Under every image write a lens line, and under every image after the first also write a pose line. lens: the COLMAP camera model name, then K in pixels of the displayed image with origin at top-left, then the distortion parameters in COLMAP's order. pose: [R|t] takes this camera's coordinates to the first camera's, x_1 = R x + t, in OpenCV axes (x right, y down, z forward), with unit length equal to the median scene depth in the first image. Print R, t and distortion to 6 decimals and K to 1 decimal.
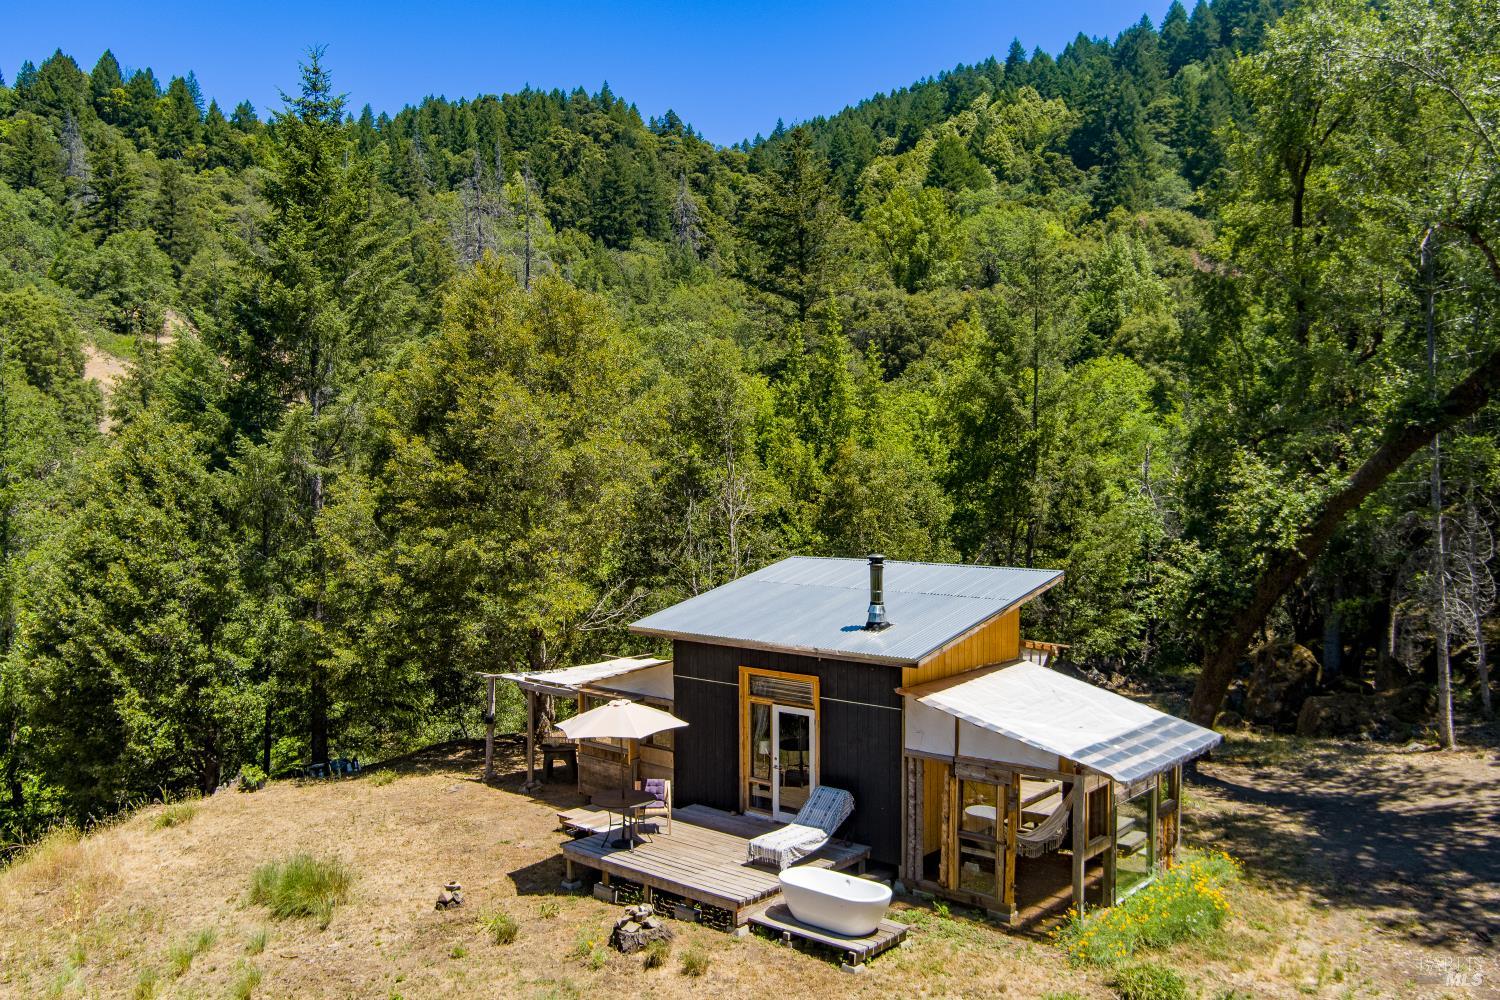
lens RADIAL K [[1213.0, 0, 748.9], [0, 1213.0, 495.7], [0, 0, 1]] dist [-0.081603, 0.024705]
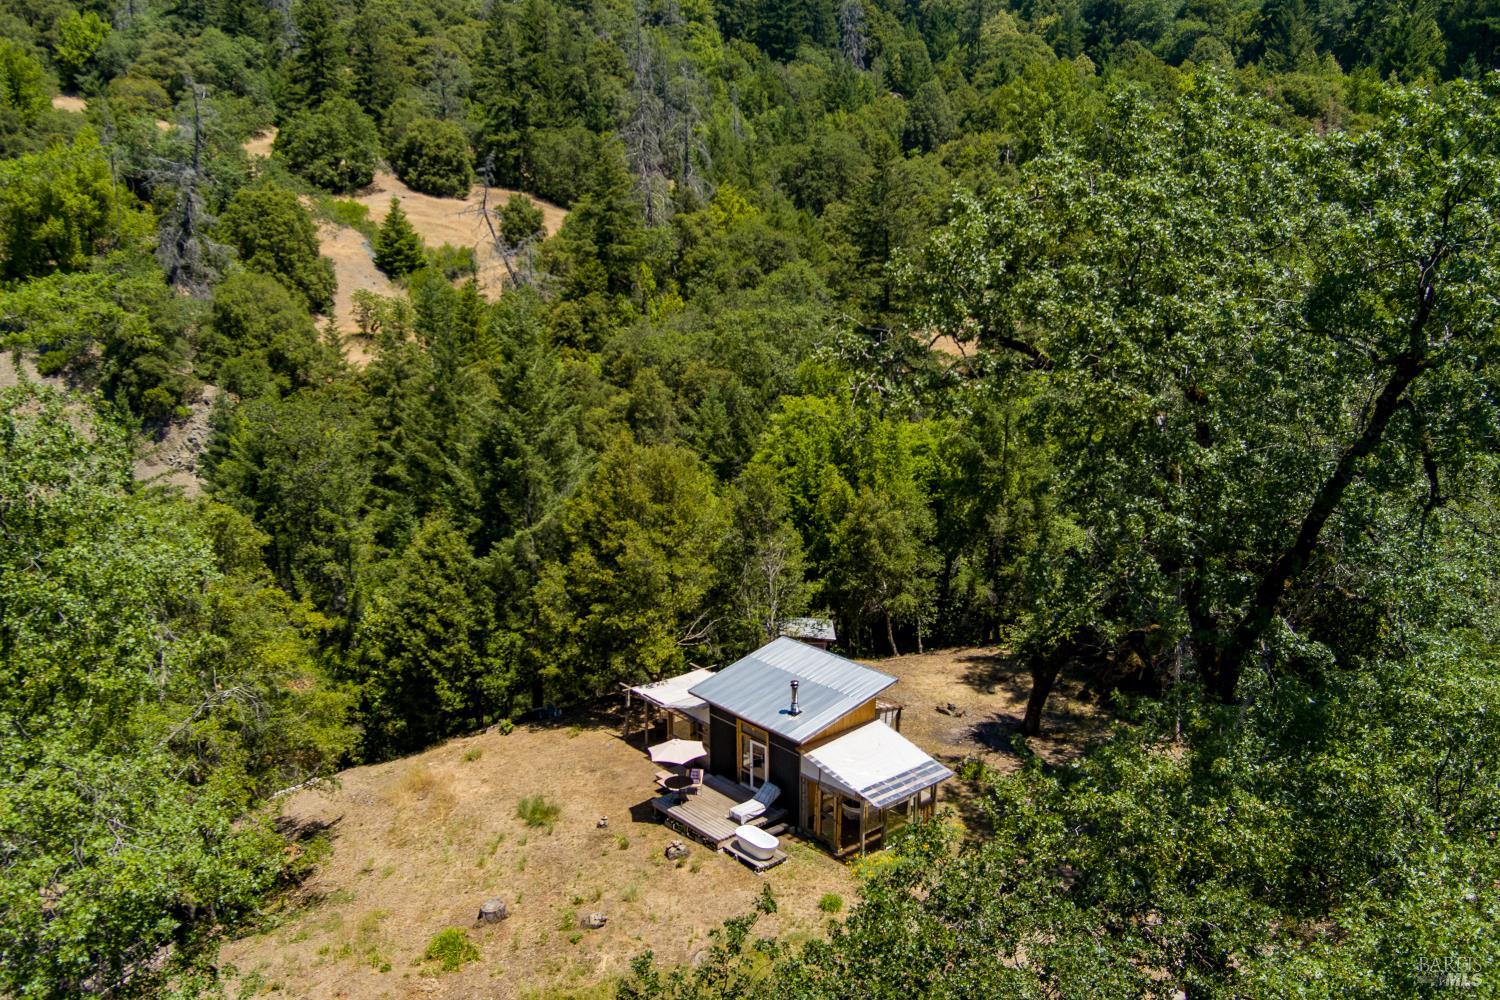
lens RADIAL K [[1213.0, 0, 748.9], [0, 1213.0, 495.7], [0, 0, 1]] dist [-0.081603, 0.024705]
pose [[0.988982, 0.027620, -0.145434, 0.241378], [0.001721, 0.980228, 0.197864, -0.512401], [0.148024, -0.195934, 0.969381, -0.750304]]
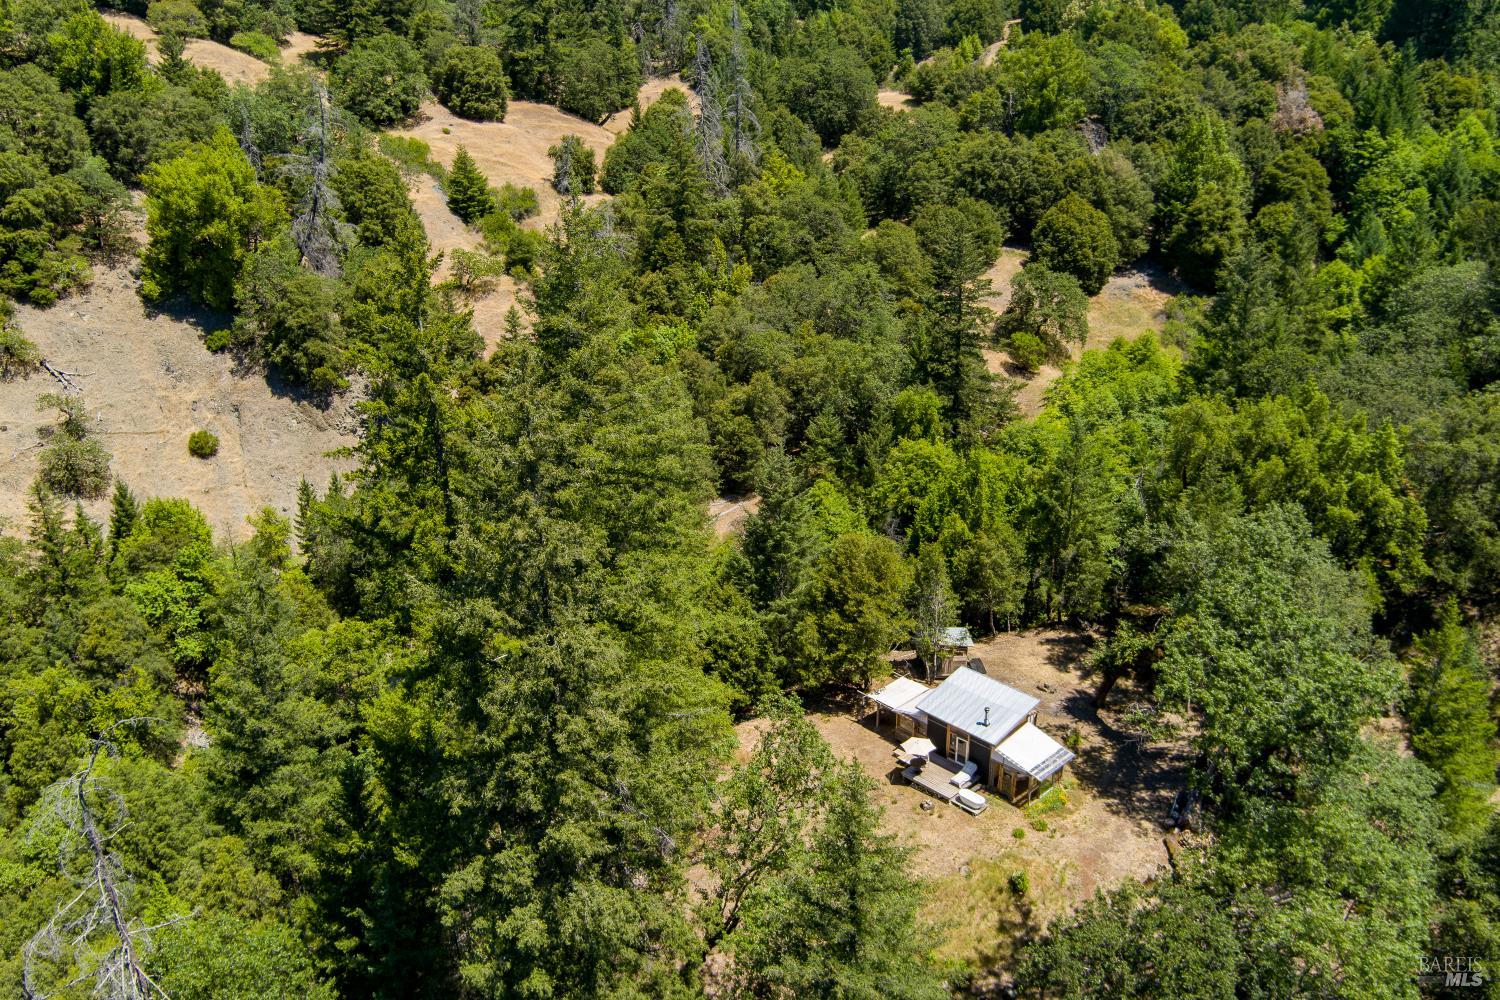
lens RADIAL K [[1213.0, 0, 748.9], [0, 1213.0, 495.7], [0, 0, 1]] dist [-0.081603, 0.024705]
pose [[0.995400, 0.022596, -0.093099, -0.221169], [0.012300, 0.933601, 0.358104, -1.425658], [0.095009, -0.357602, 0.929028, -1.726500]]
